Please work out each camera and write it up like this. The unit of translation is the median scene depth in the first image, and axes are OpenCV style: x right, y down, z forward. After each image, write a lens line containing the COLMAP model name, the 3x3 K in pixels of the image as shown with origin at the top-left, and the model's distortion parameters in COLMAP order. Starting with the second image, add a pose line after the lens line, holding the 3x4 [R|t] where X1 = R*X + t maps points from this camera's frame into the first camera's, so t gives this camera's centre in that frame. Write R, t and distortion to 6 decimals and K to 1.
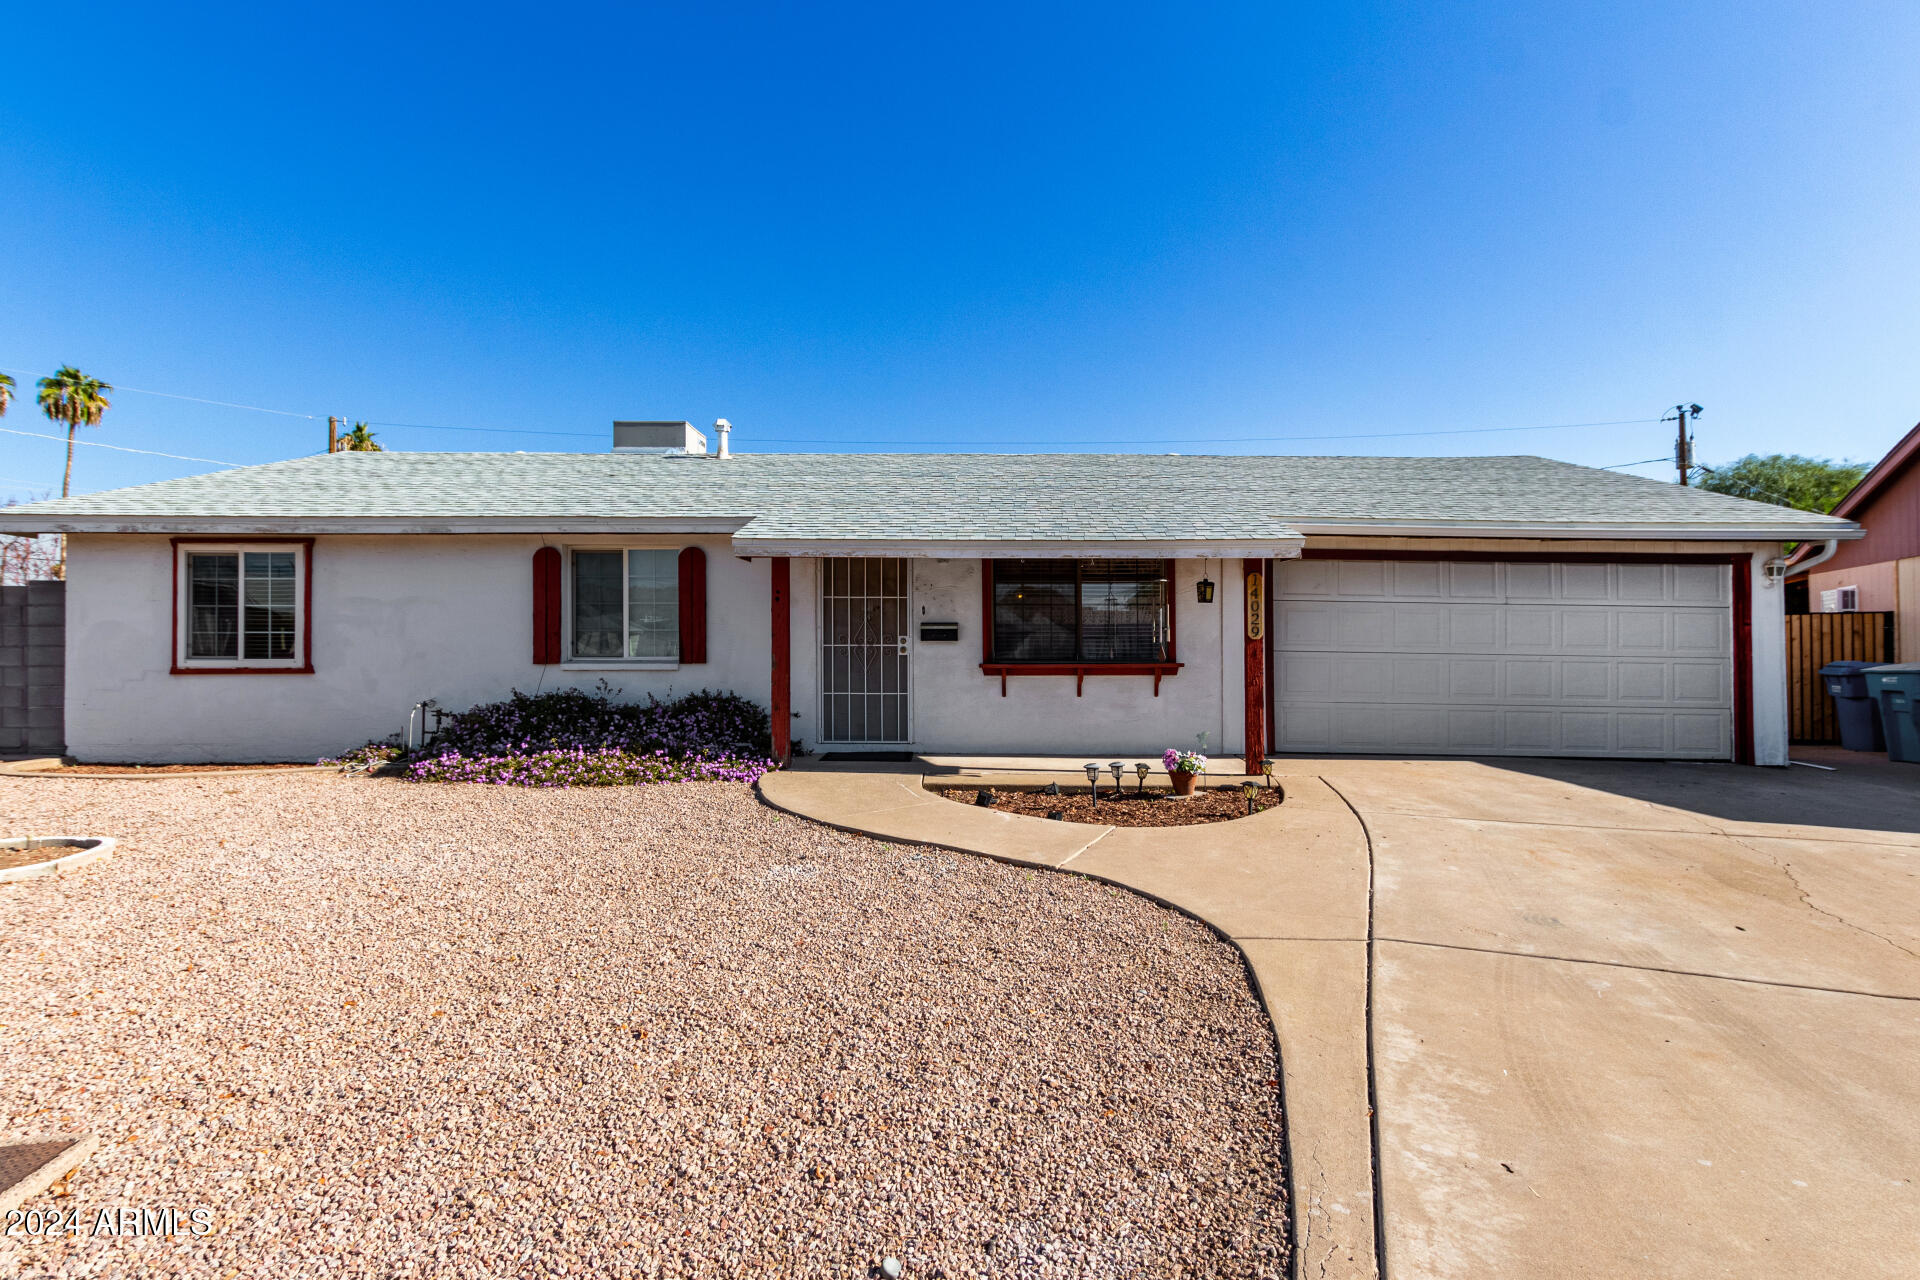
lens RADIAL K [[876.5, 0, 960.0], [0, 876.5, 640.0], [0, 0, 1]] dist [0.004360, 0.000152]
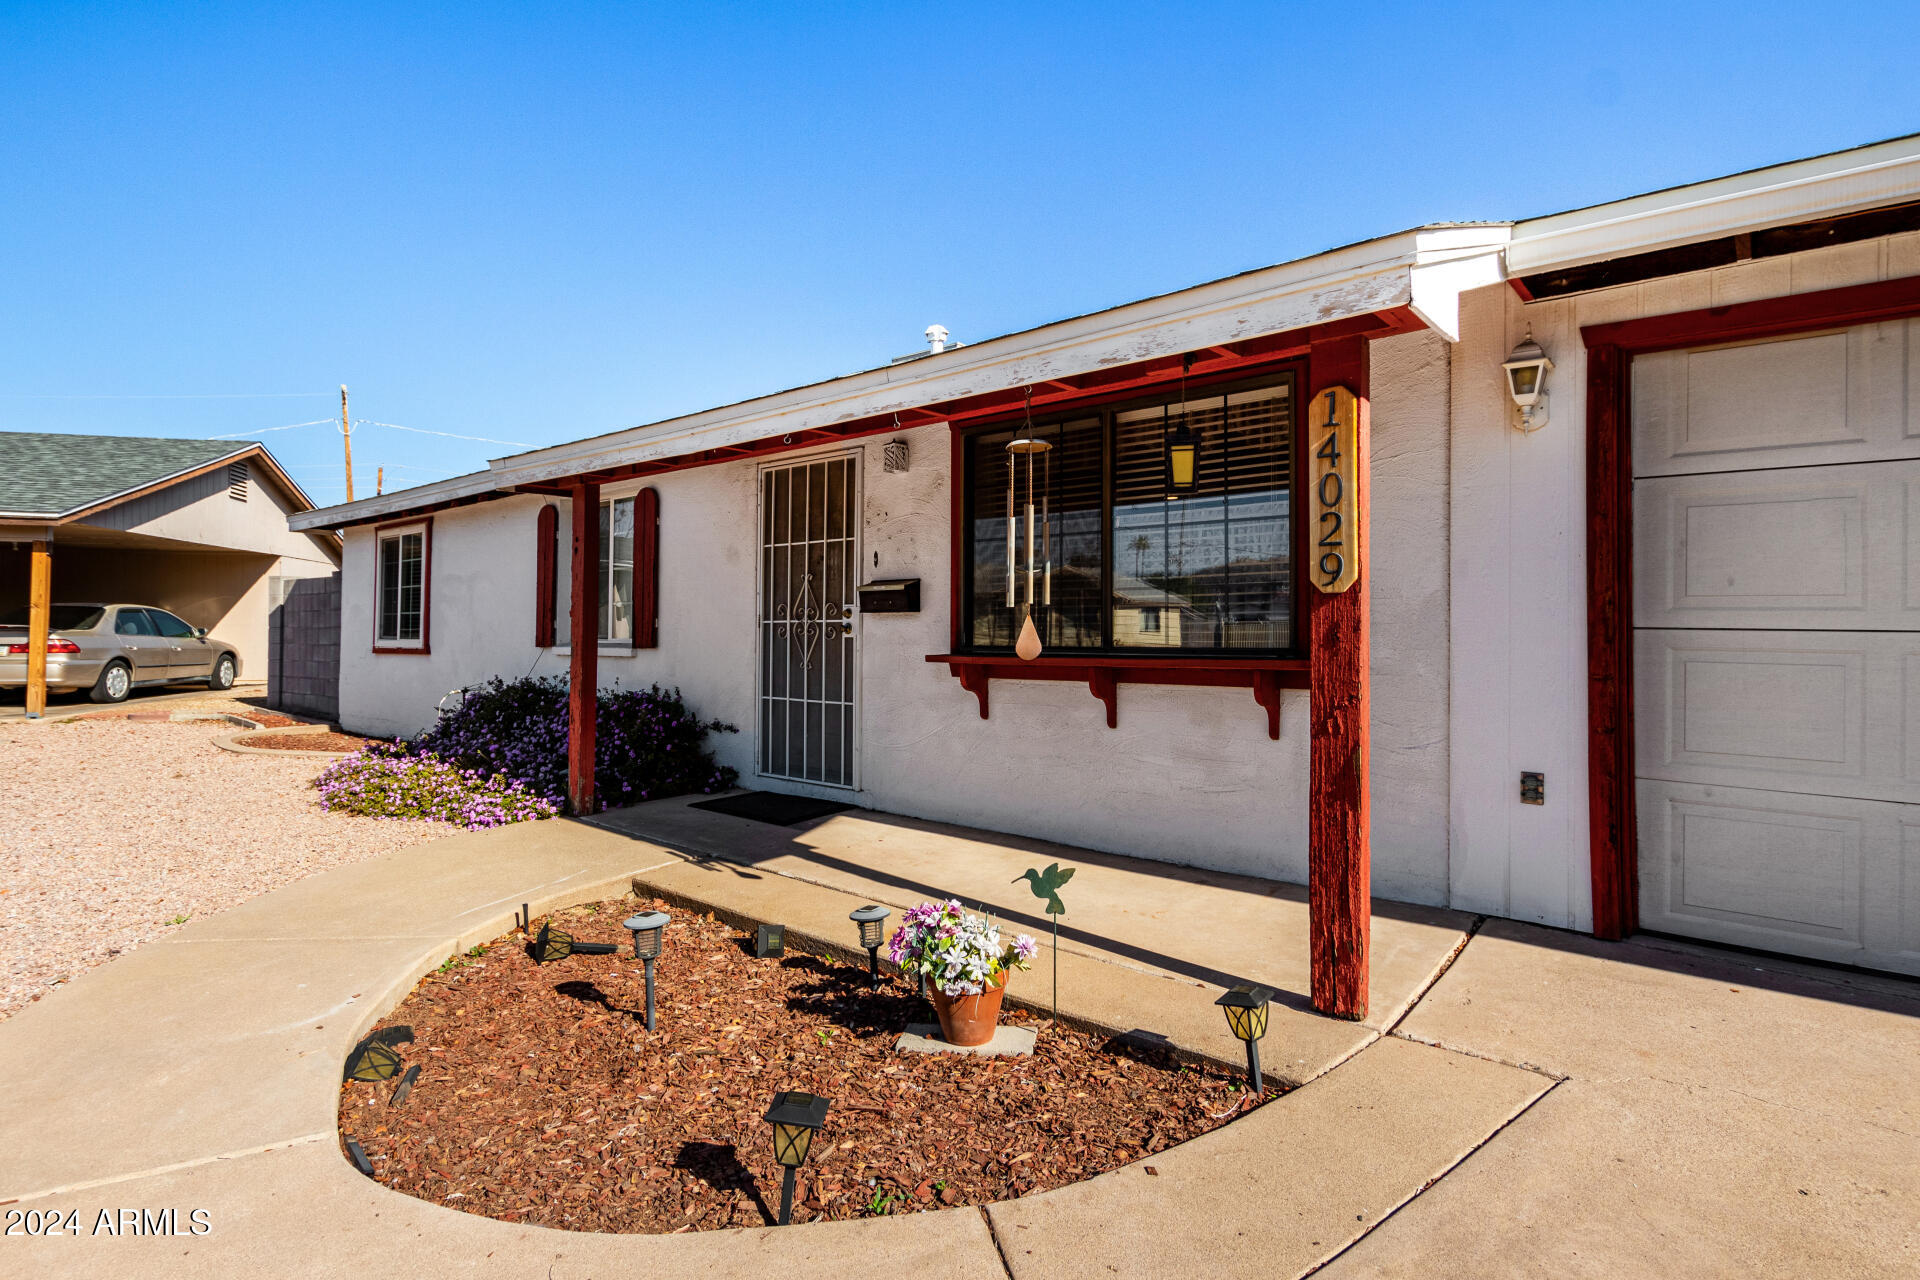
lens RADIAL K [[949.4, 0, 960.0], [0, 949.4, 640.0], [0, 0, 1]] dist [0.001350, -0.000115]
pose [[0.769274, 0.004403, -0.638904, 0.395264], [0.008013, 0.999831, 0.016538, 0.008918], [0.638869, -0.017842, 0.769109, 0.561383]]
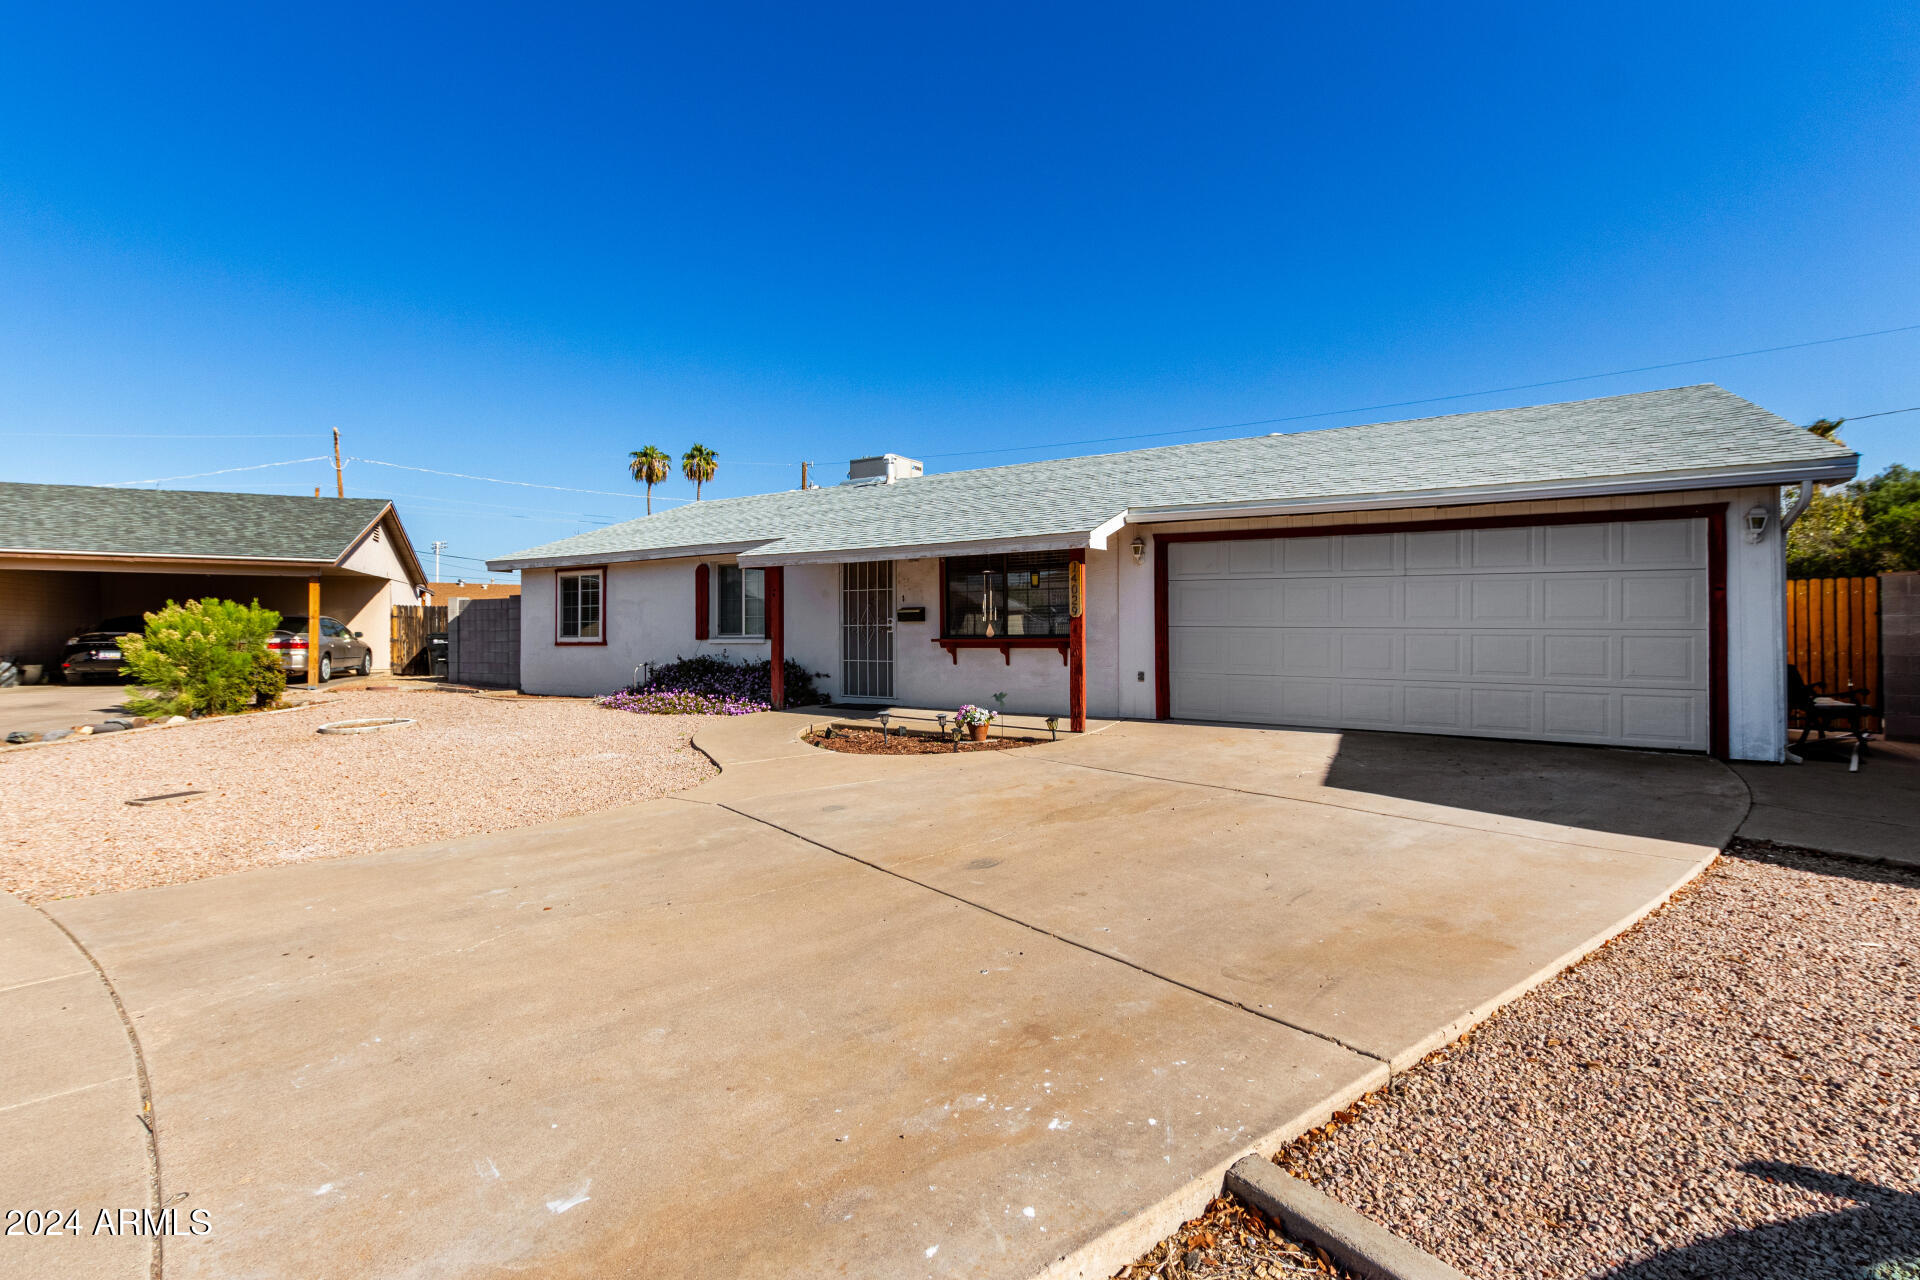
lens RADIAL K [[844.5, 0, 960.0], [0, 844.5, 640.0], [0, 0, 1]] dist [-0.000376, 0.000077]
pose [[0.858175, -0.001667, -0.513355, 0.685559], [0.013512, 0.999722, 0.019342, 0.005221], [0.513180, -0.023536, 0.857959, -0.048753]]
